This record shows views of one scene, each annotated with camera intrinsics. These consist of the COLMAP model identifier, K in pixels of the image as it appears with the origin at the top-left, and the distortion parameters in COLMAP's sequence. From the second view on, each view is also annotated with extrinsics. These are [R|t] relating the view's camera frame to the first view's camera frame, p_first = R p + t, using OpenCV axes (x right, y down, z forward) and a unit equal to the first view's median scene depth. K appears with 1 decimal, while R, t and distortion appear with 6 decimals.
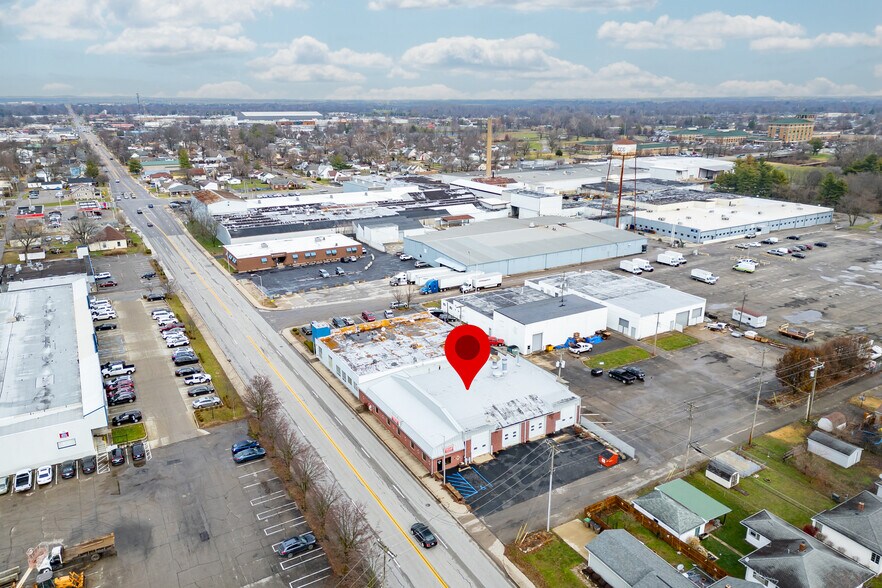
lens RADIAL K [[616.6, 0, 441.9], [0, 616.6, 288.2], [0, 0, 1]] dist [0.072507, -0.065658]
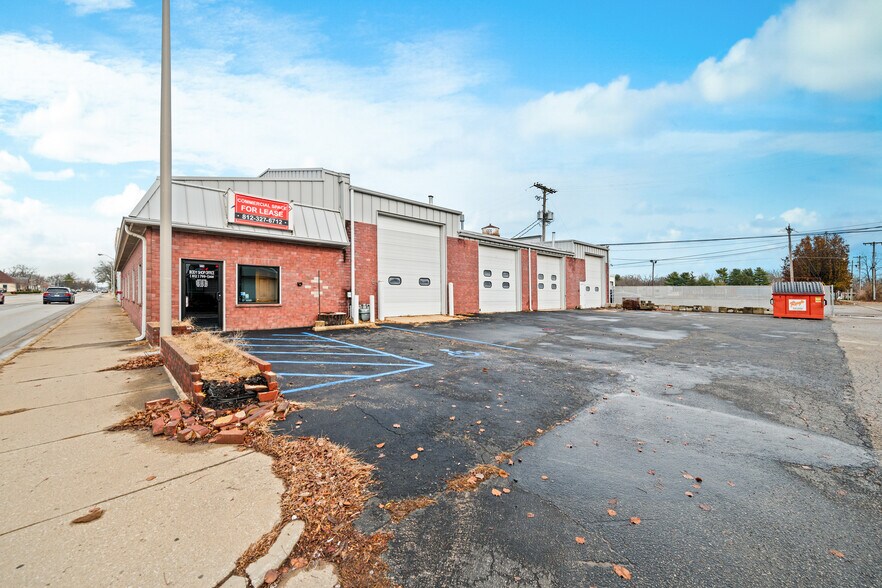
lens RADIAL K [[350.3, 0, 443.3], [0, 350.3, 304.4], [0, 0, 1]] dist [0.002458, -0.000591]
pose [[0.973207, 0.001657, 0.229924, 0.032922], [0.059079, 0.964599, -0.257018, 0.250748], [-0.222211, 0.263715, 0.938657, 0.699886]]
